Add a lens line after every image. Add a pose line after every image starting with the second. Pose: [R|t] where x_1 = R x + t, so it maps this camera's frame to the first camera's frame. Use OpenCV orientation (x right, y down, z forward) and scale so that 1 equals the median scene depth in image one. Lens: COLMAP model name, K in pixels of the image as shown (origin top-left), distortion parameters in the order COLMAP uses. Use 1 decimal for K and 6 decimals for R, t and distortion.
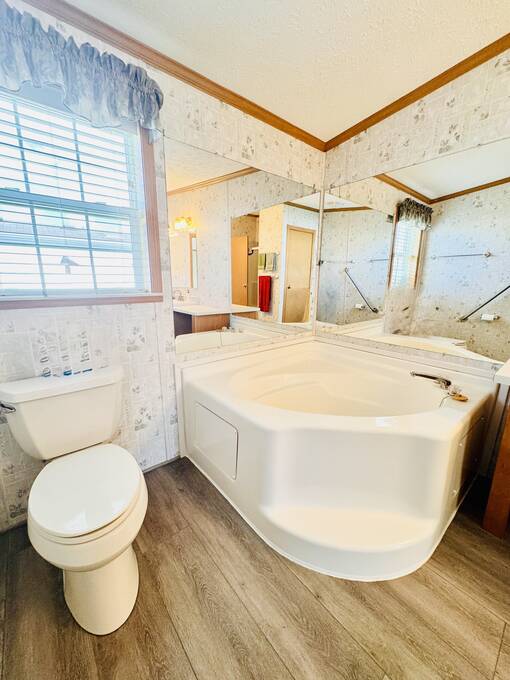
lens RADIAL K [[270.0, 0, 255.0], [0, 270.0, 340.0], [0, 0, 1]] dist [-0.000919, -0.000018]
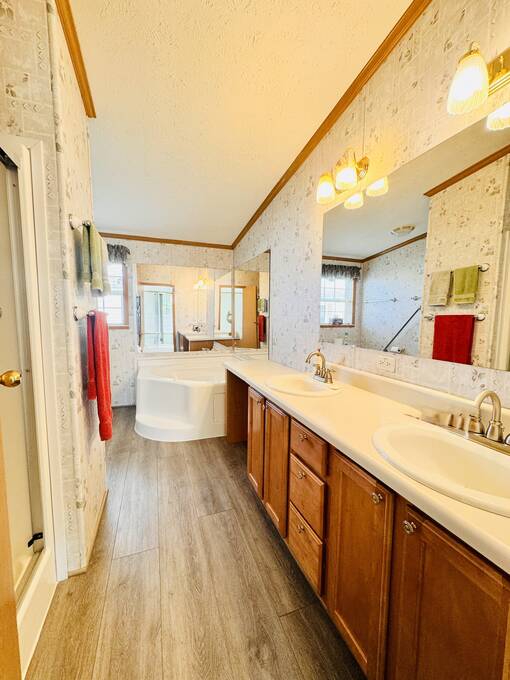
lens RADIAL K [[270.0, 0, 255.0], [0, 270.0, 340.0], [0, 0, 1]] dist [-0.000919, -0.000018]
pose [[0.947167, 0.032954, -0.319042, 0.645969], [-0.074750, 0.989997, -0.119659, 0.066675], [0.311908, 0.137185, 0.940156, -0.365516]]
